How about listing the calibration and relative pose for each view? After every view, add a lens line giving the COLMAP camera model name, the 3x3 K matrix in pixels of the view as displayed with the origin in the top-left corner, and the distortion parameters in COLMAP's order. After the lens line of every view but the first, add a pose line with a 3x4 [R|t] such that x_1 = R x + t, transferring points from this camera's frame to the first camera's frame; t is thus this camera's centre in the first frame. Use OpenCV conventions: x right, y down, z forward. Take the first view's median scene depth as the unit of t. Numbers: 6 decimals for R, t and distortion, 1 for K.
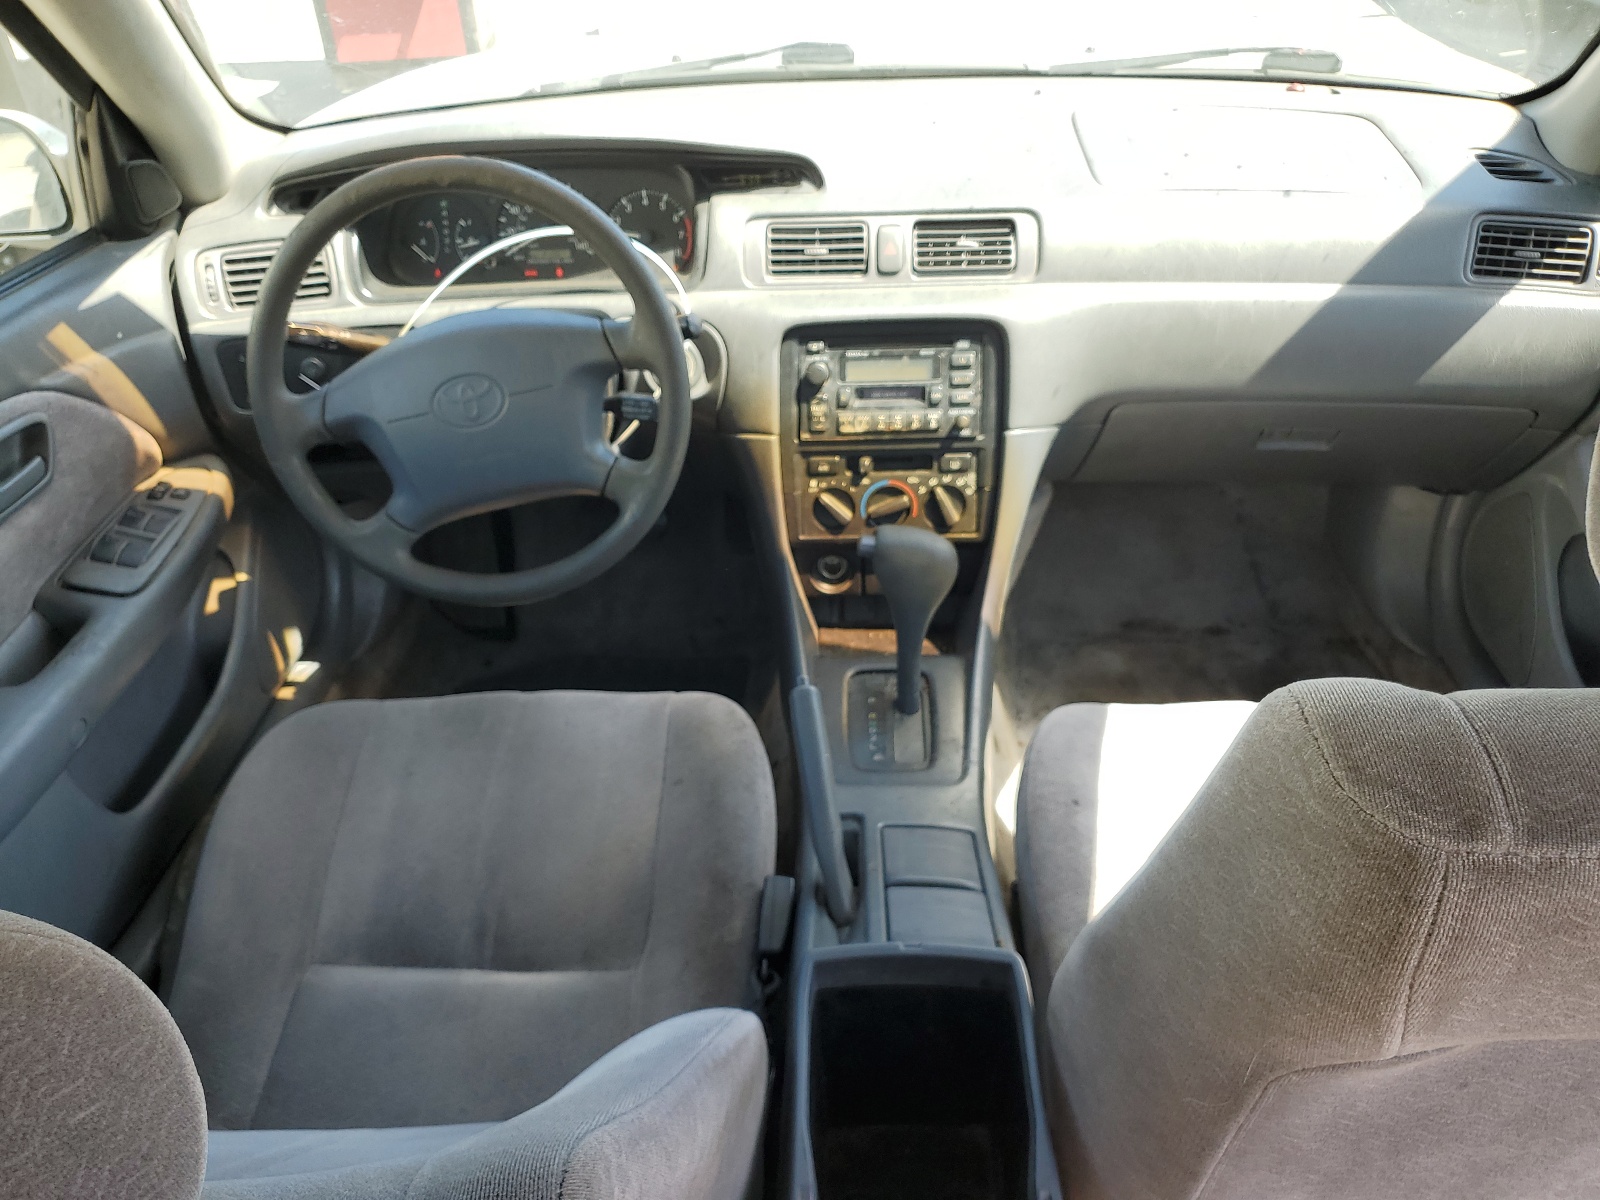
lens RADIAL K [[1210.5, 0, 799.8], [0, 1210.5, 600.9], [0, 0, 1]] dist [-0.003779, -0.001638]
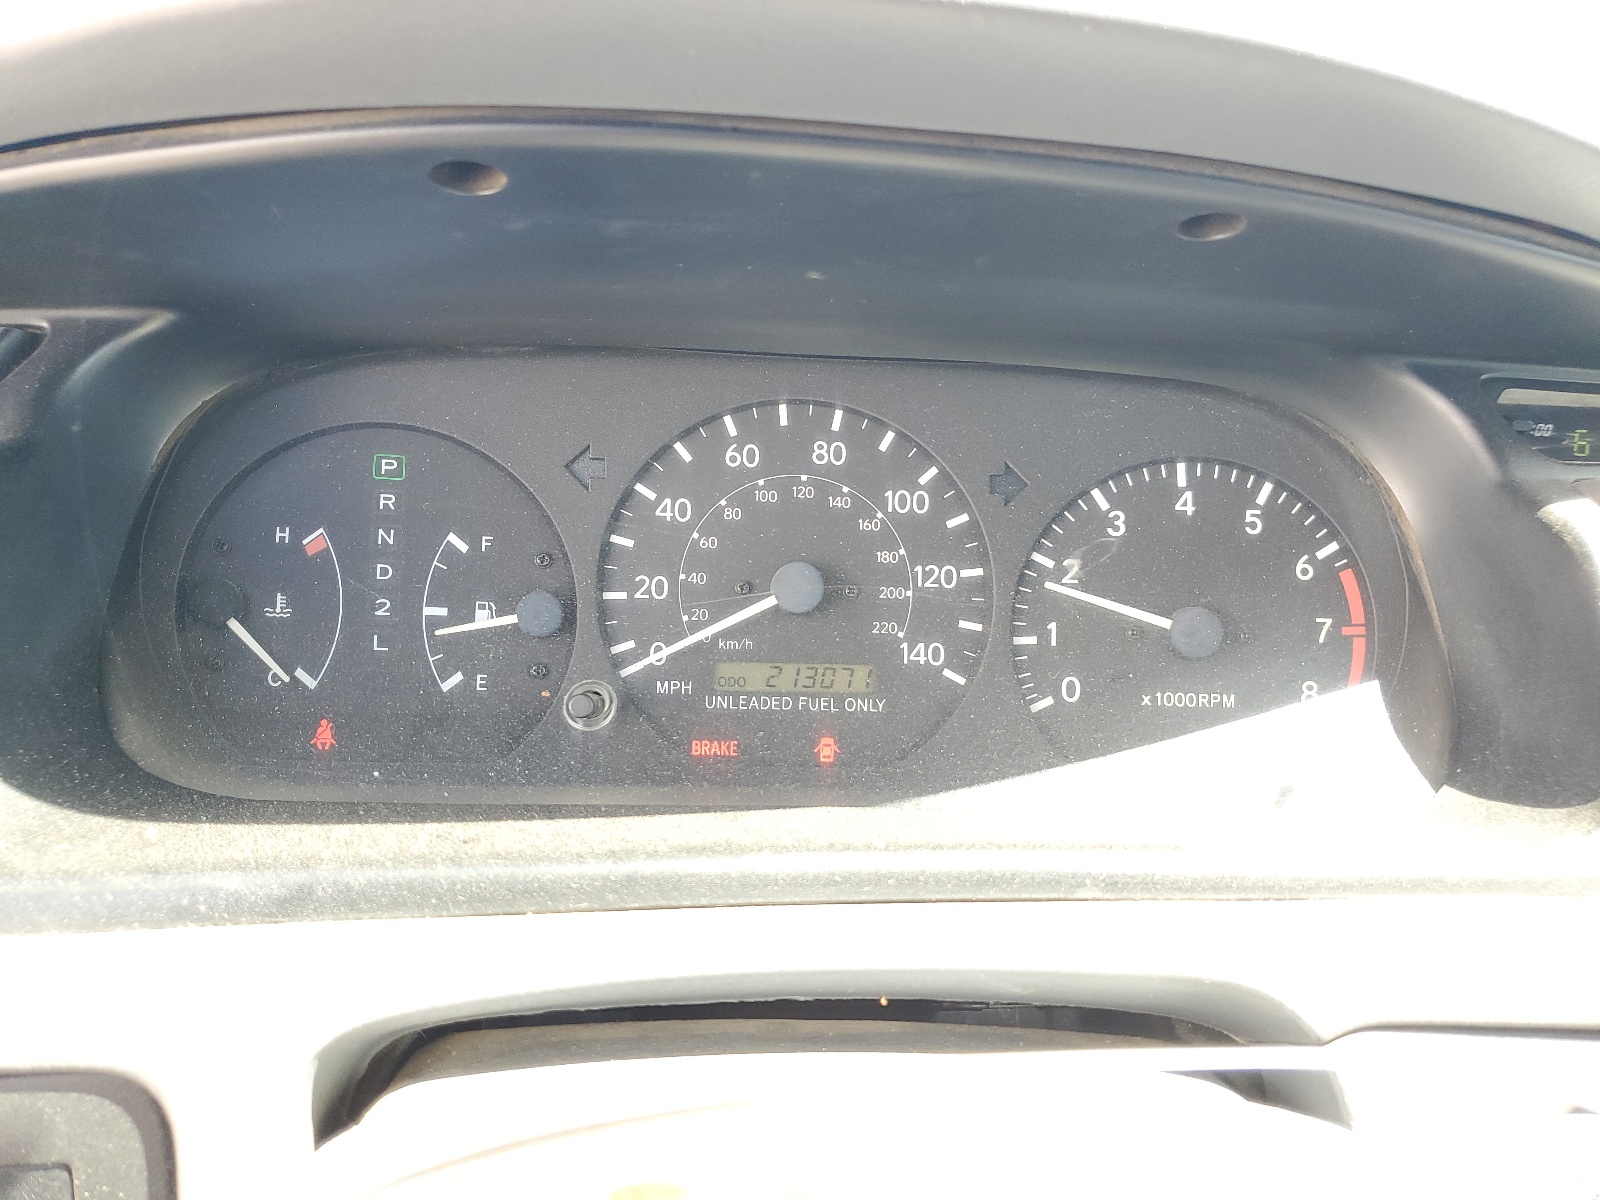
lens RADIAL K [[1210.5, 0, 800.8], [0, 1210.5, 601.5], [0, 0, 1]] dist [-0.003779, -0.001638]
pose [[0.981252, 0.052277, 0.185502, -0.255421], [0.016216, 0.936701, -0.349755, -0.213558], [-0.192044, 0.346206, 0.918292, 0.763303]]
